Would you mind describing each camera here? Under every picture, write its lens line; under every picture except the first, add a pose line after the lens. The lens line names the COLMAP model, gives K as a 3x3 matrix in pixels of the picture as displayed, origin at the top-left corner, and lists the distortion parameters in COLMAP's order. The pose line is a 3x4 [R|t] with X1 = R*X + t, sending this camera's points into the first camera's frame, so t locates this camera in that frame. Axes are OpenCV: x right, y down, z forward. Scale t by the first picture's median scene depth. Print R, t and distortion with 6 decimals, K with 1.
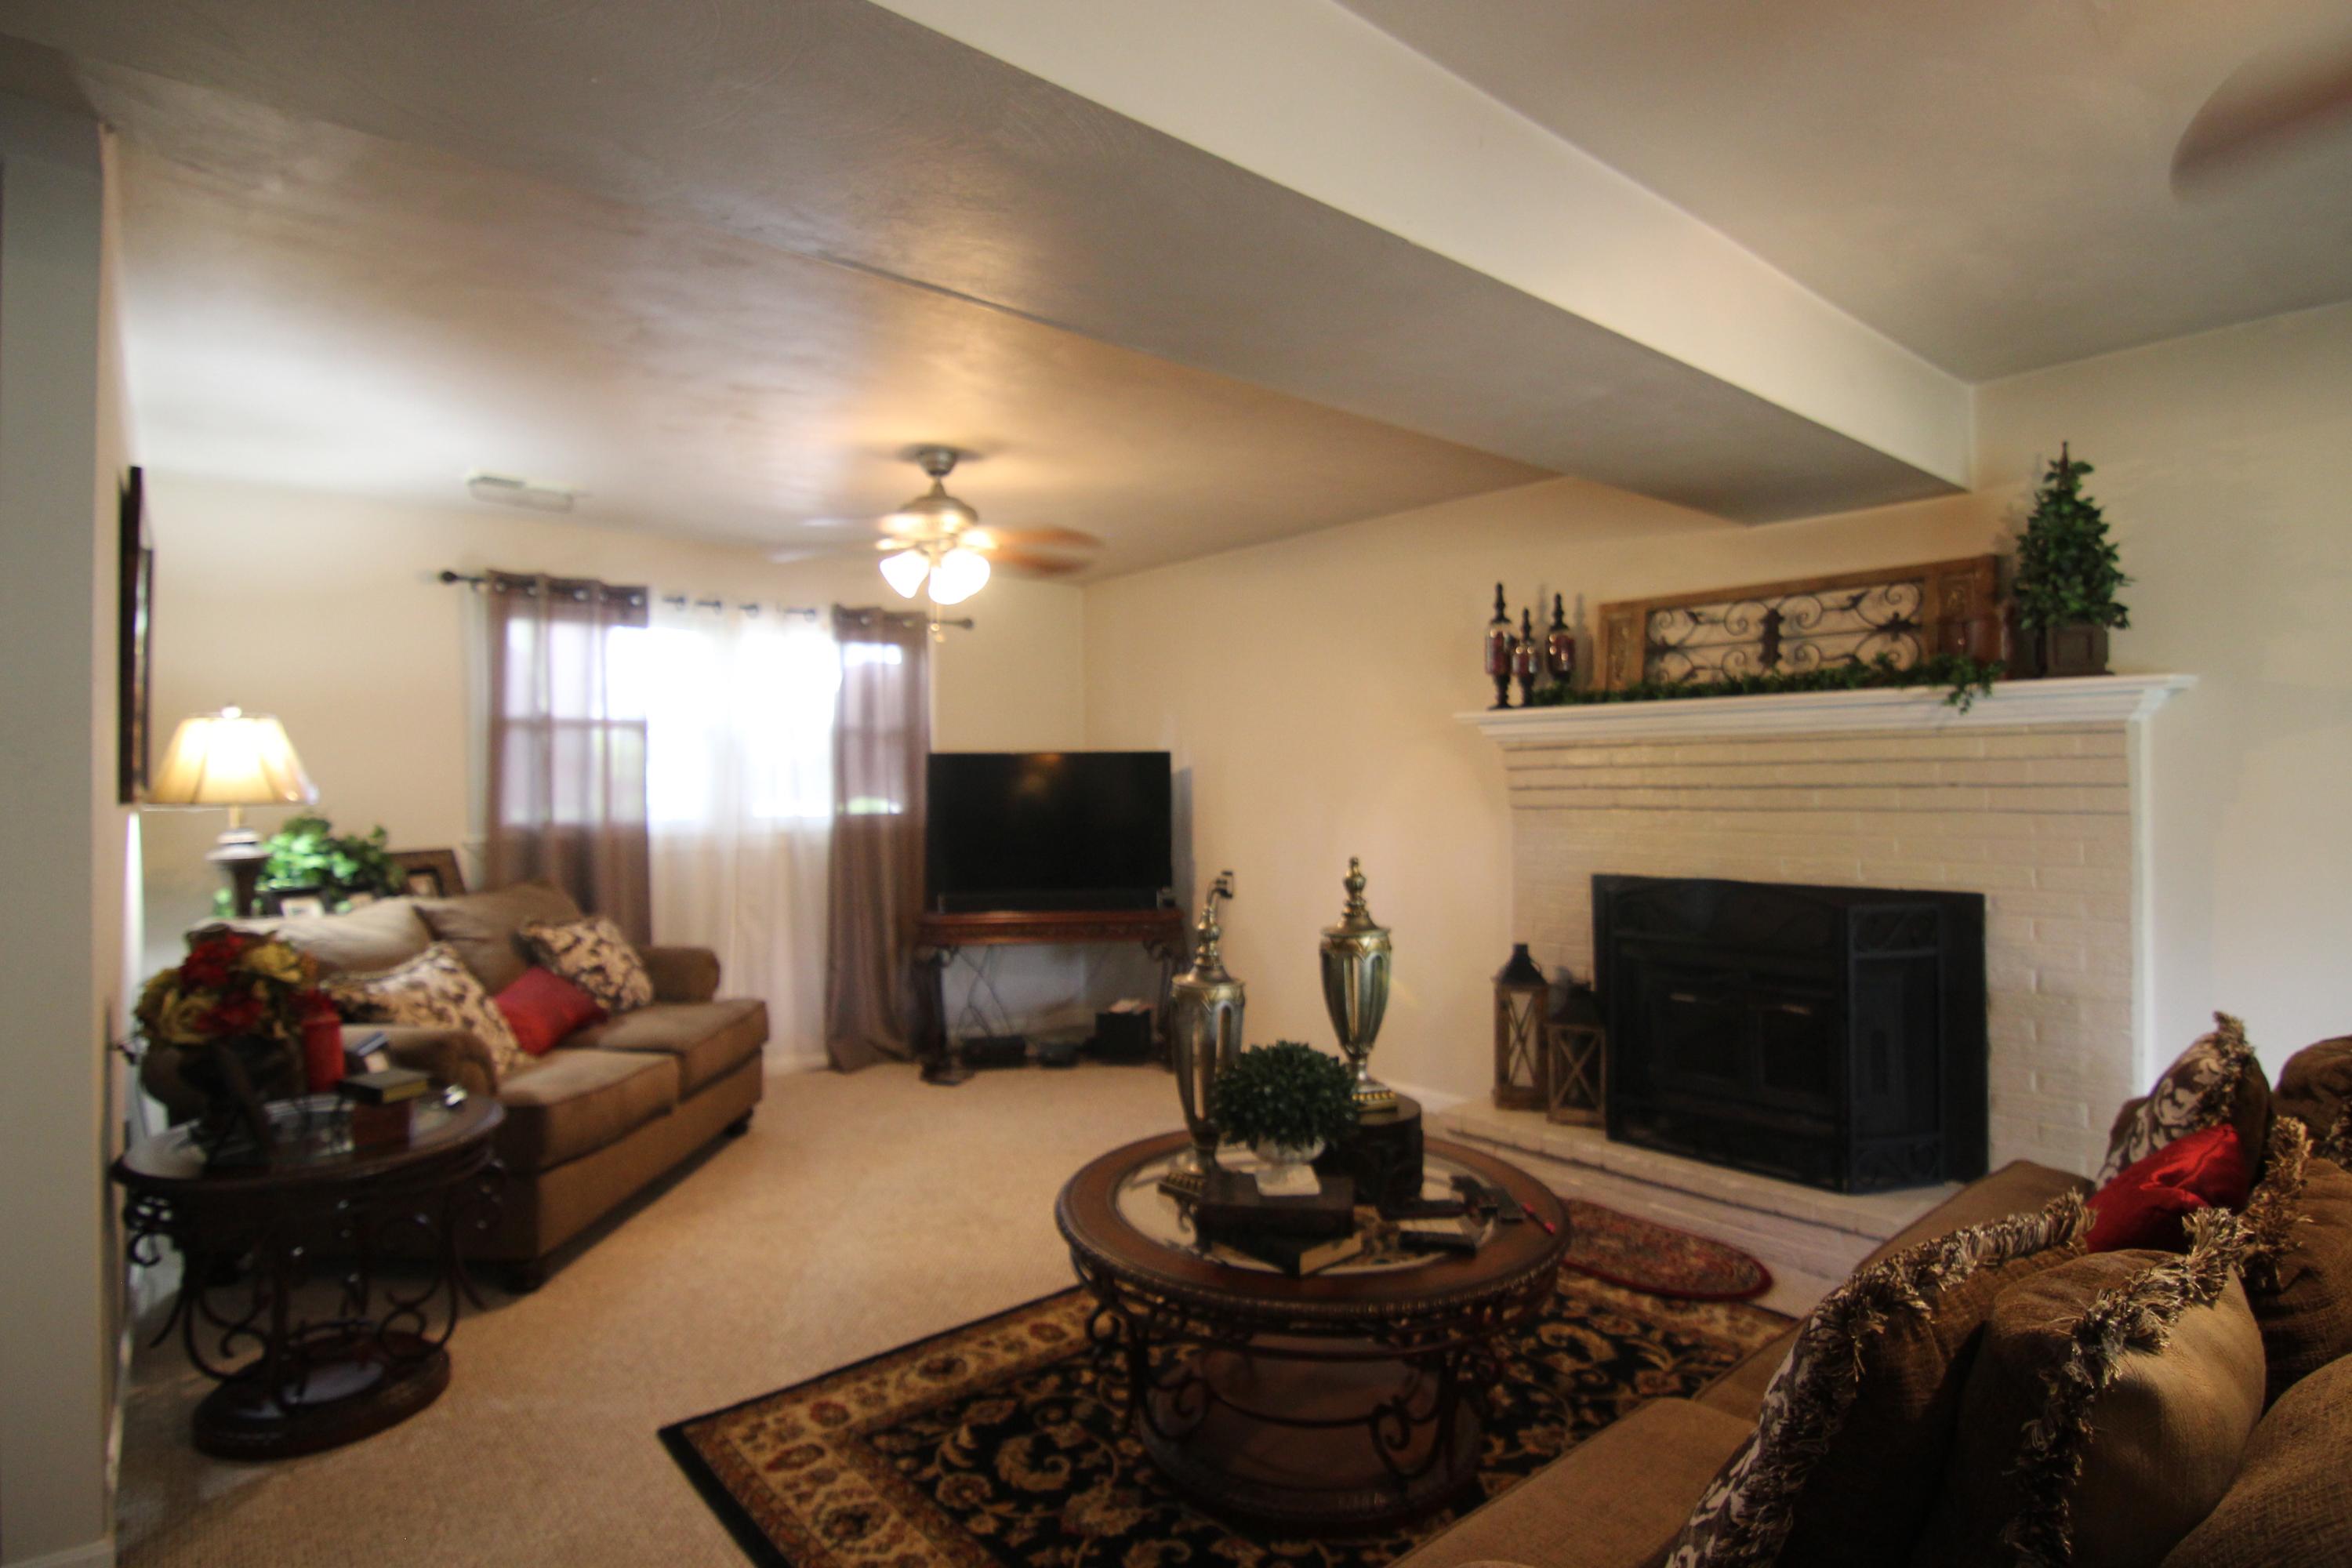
lens RADIAL K [[1198.1, 0, 1175.2], [0, 1198.1, 772.0], [0, 0, 1]] dist [0.003304, -0.018145]
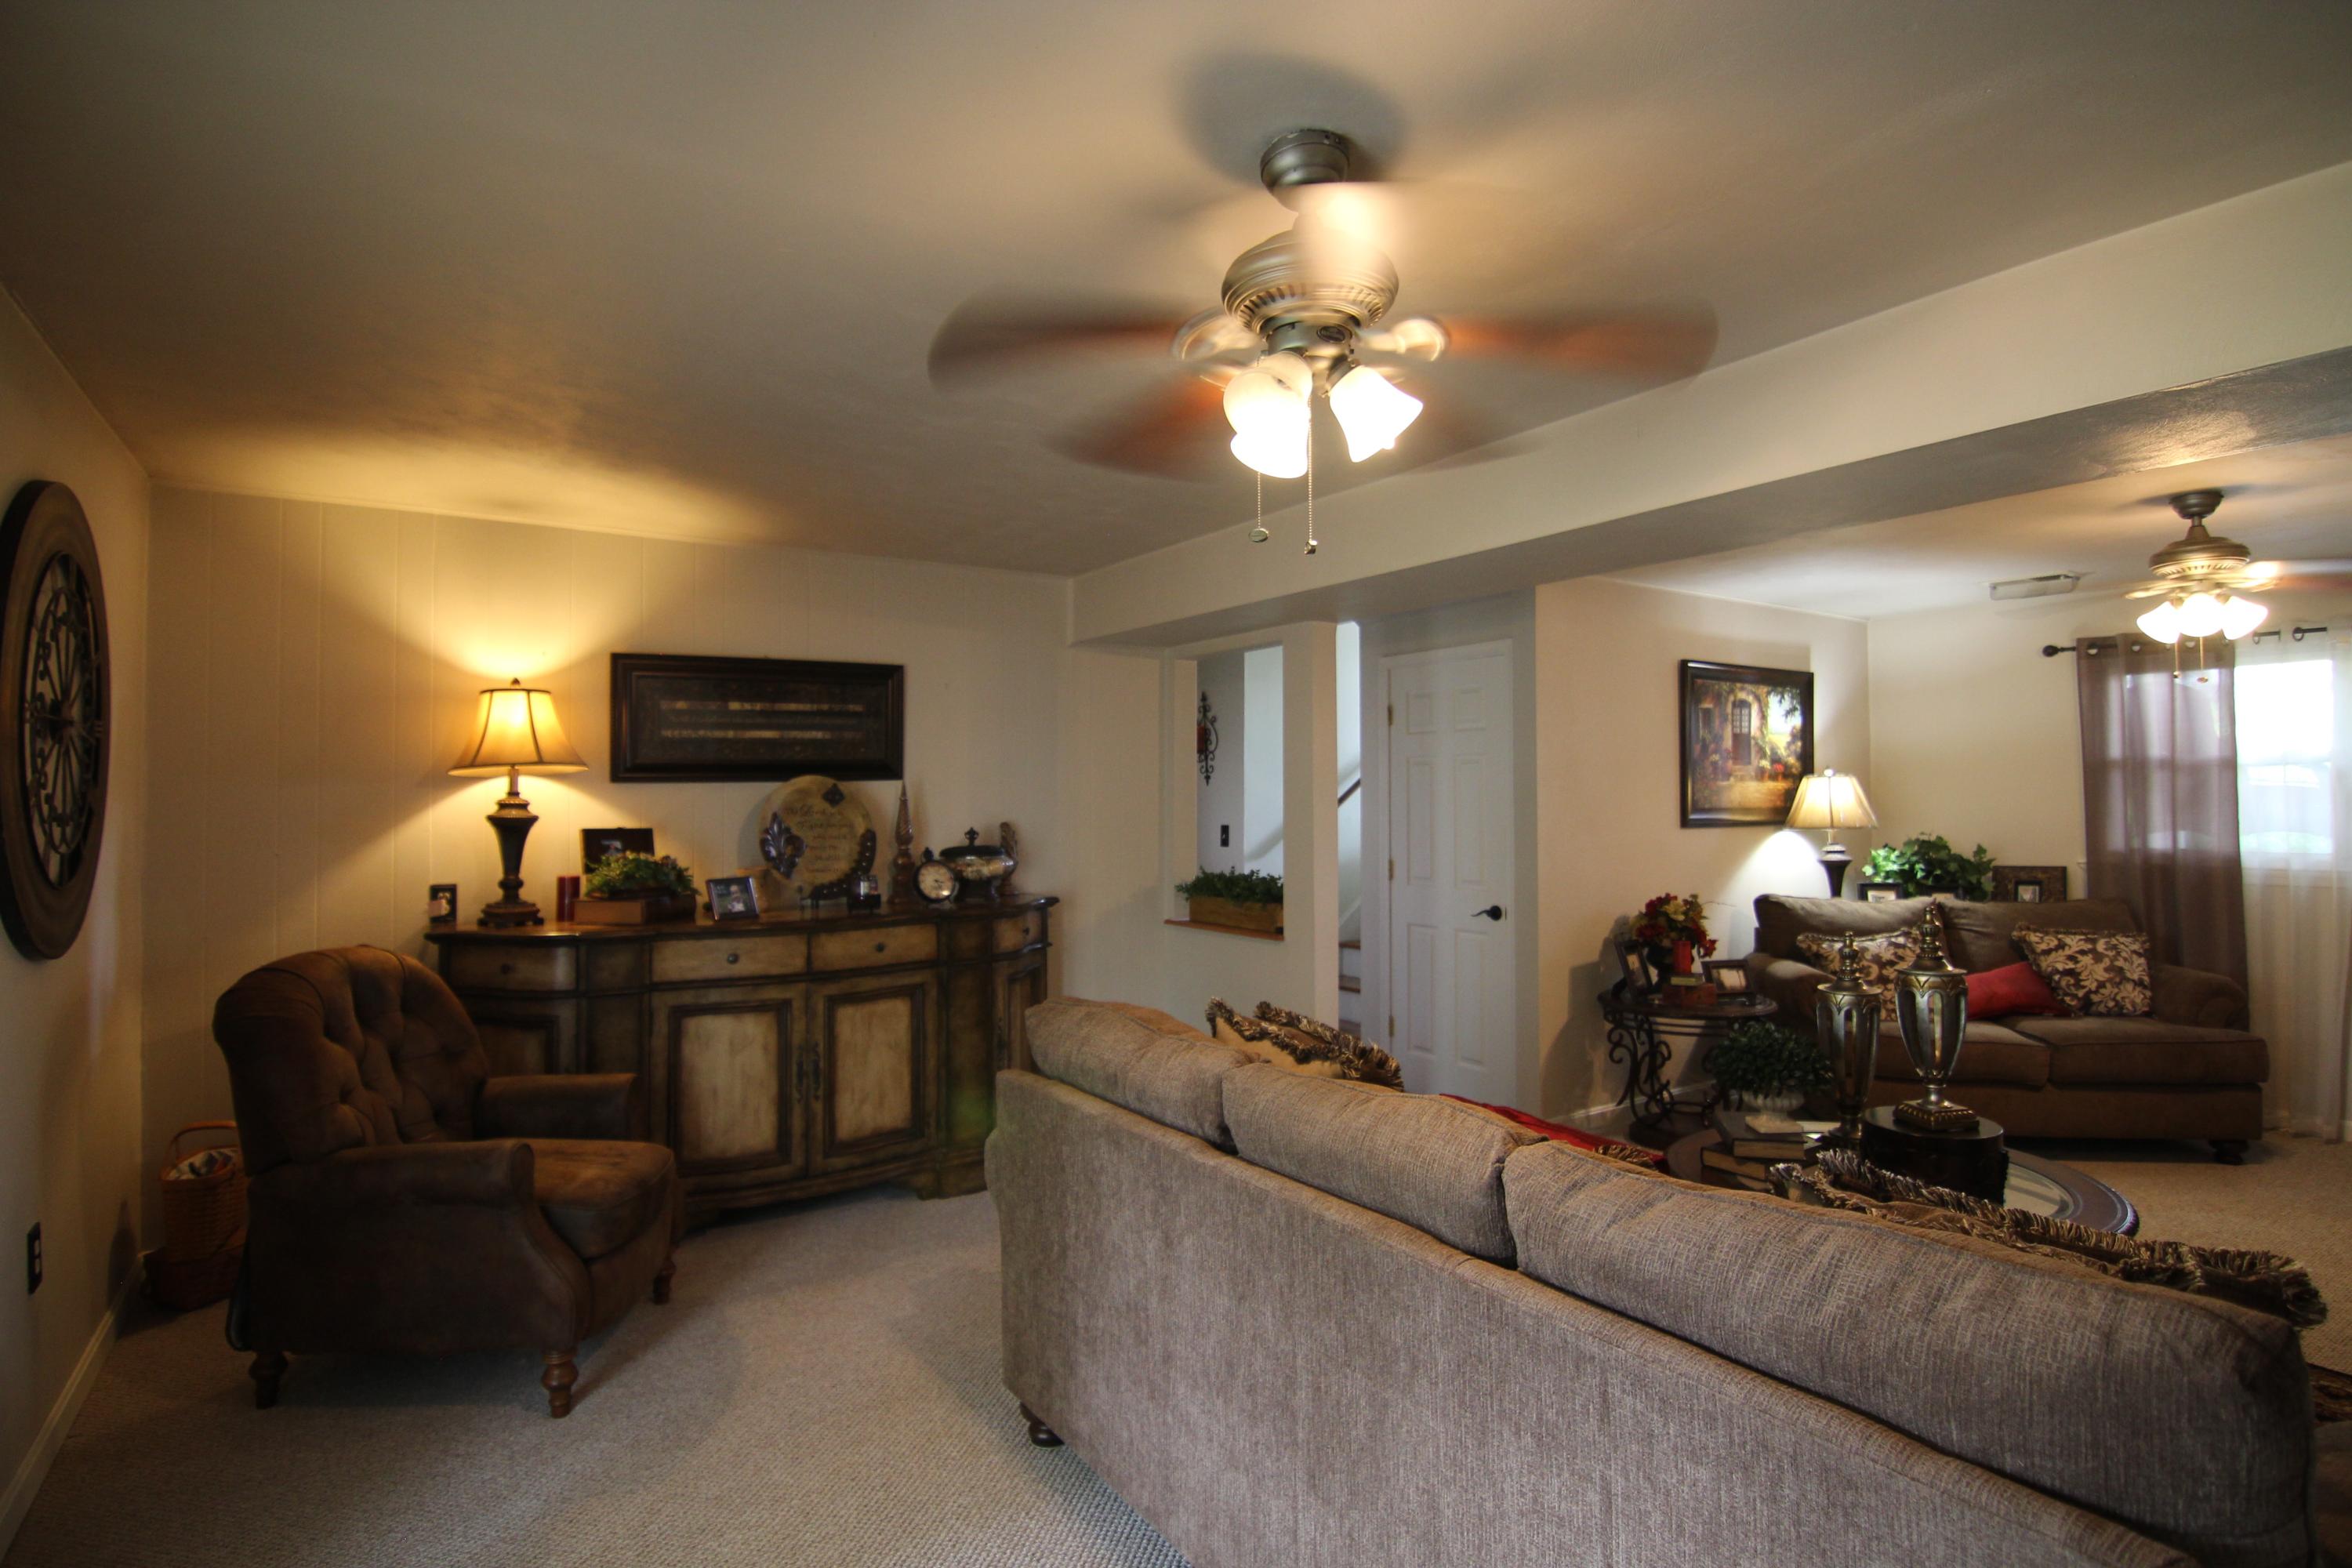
lens RADIAL K [[1198.1, 0, 1175.2], [0, 1198.1, 772.0], [0, 0, 1]] dist [0.003304, -0.018145]
pose [[-0.103550, -0.017843, -0.994464, 0.917037], [0.016319, 0.999674, -0.019636, -0.031898], [0.994490, -0.018262, -0.103225, 0.264207]]
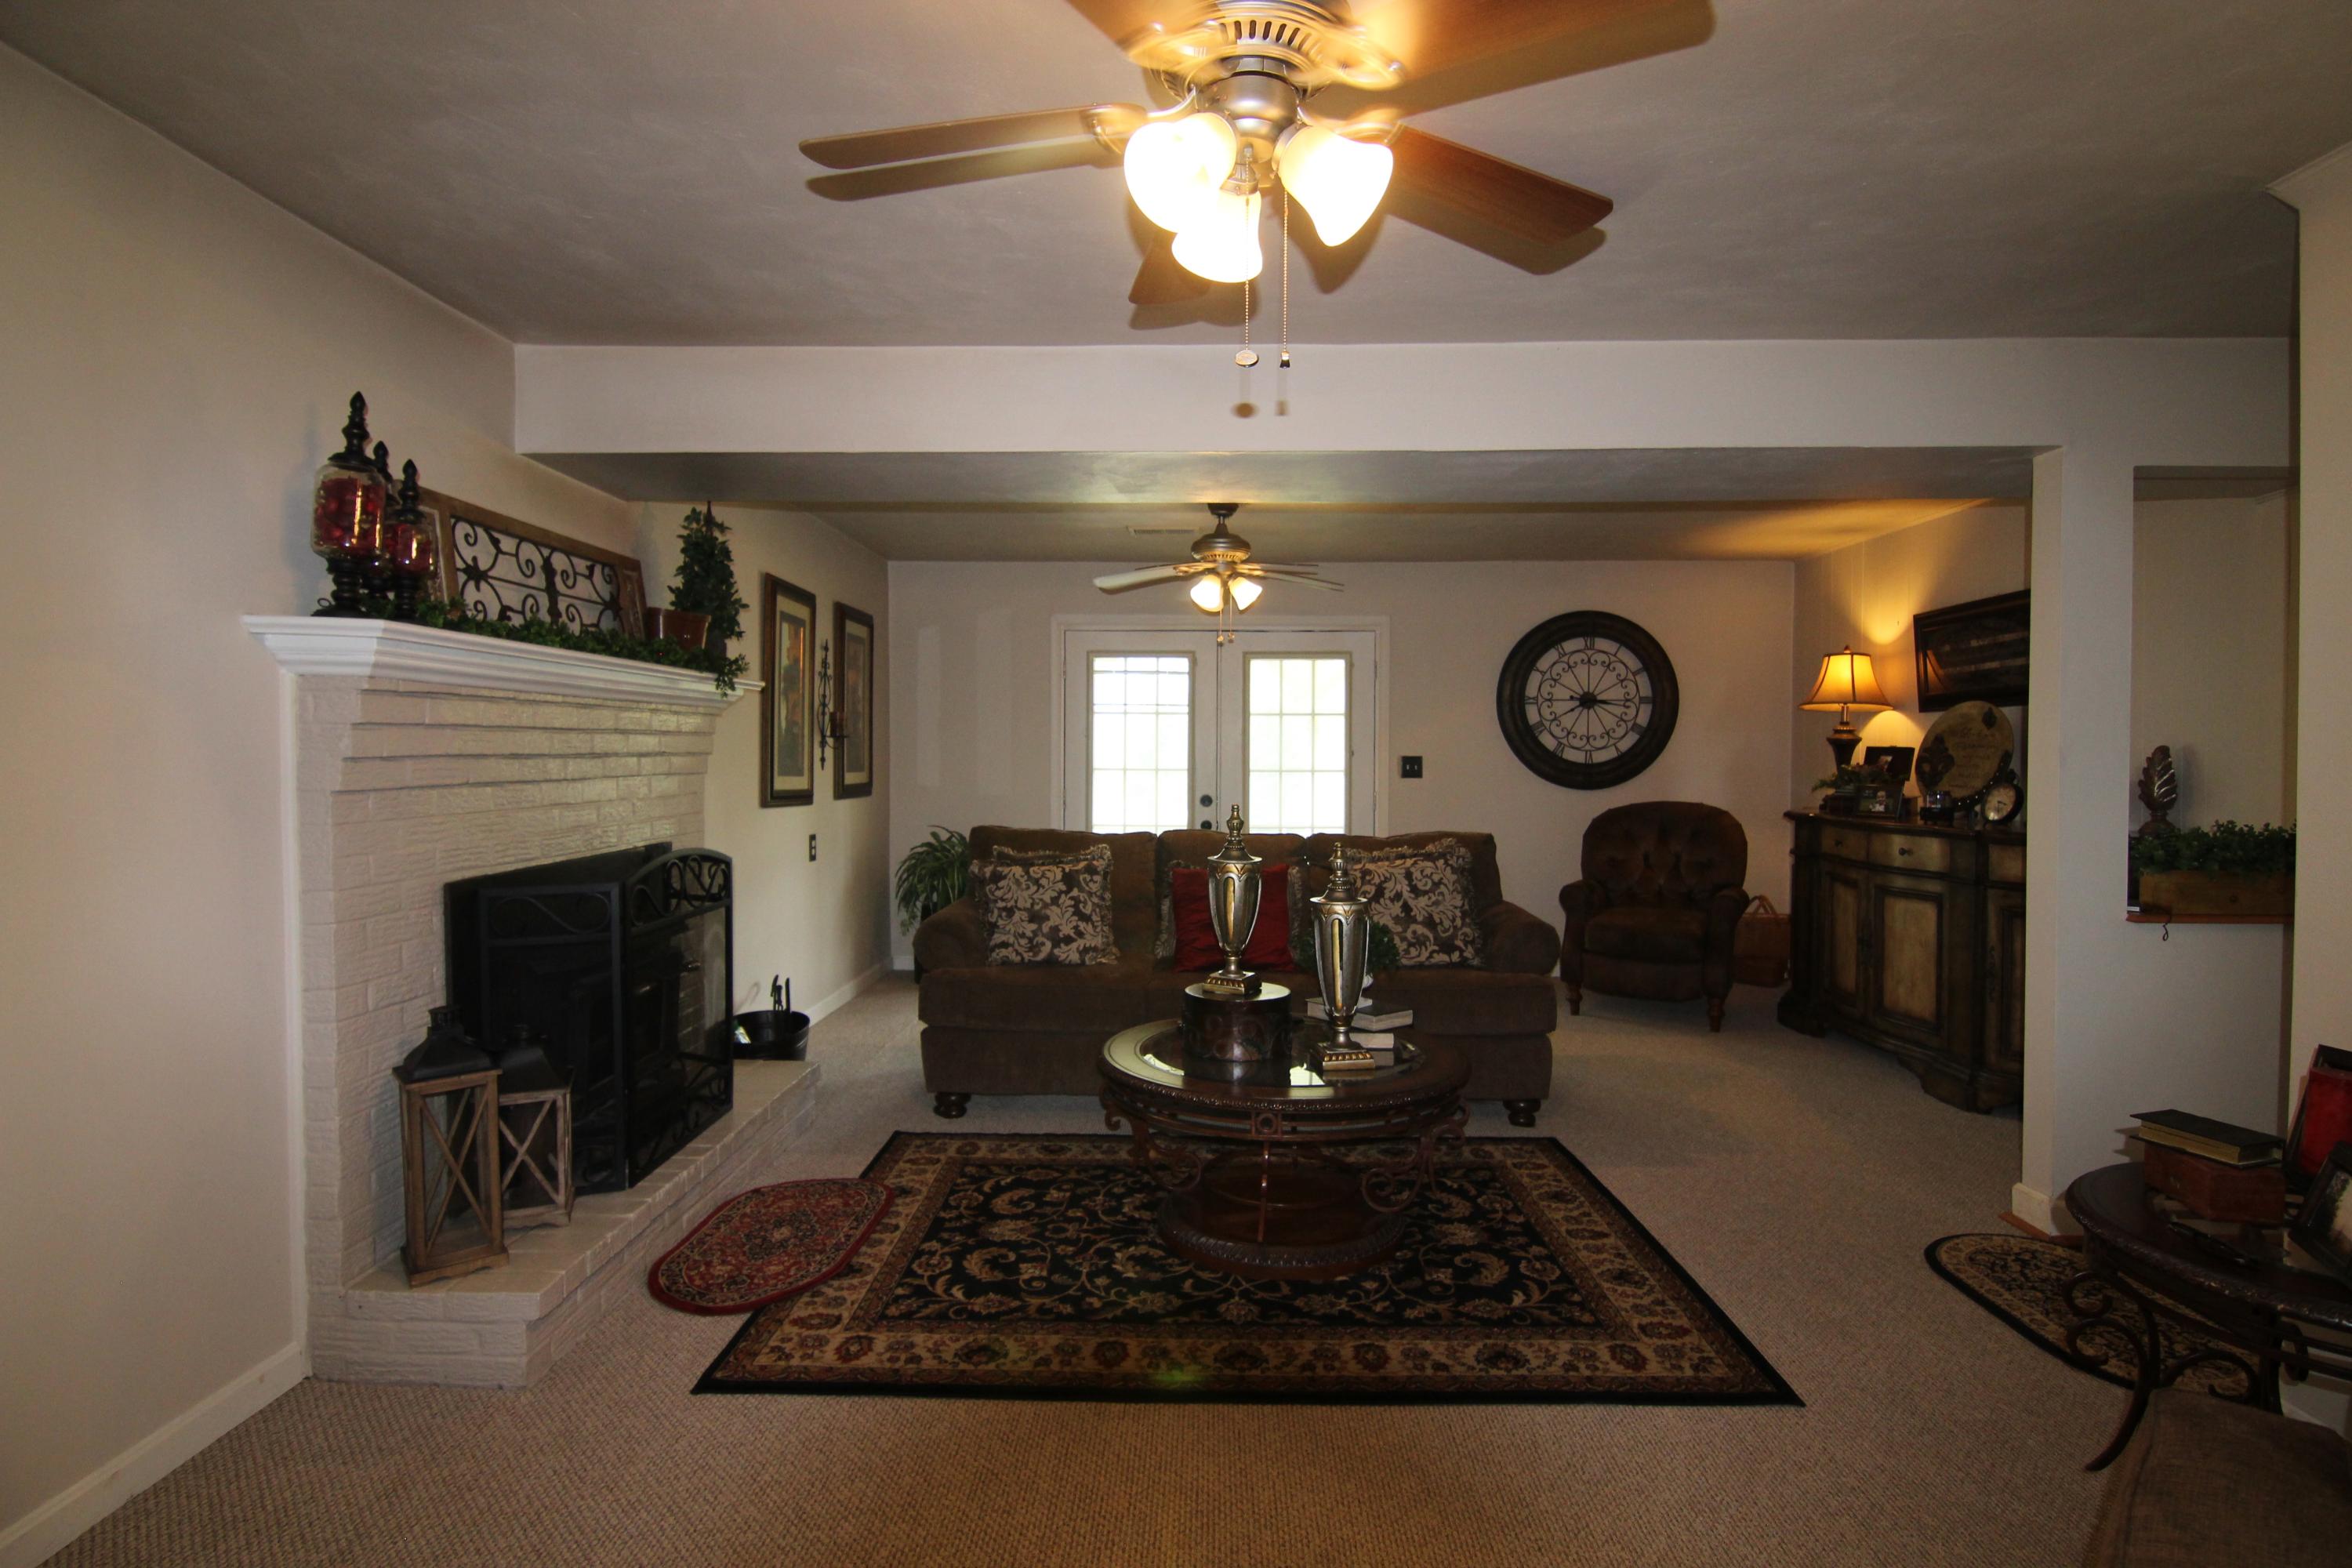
lens RADIAL K [[1198.1, 0, 1175.2], [0, 1198.1, 772.0], [0, 0, 1]] dist [0.003304, -0.018145]
pose [[-0.749243, -0.005867, 0.662269, -0.453565], [-0.004206, 0.999983, 0.004101, 0.018859], [-0.662282, 0.000287, -0.749255, 1.361307]]
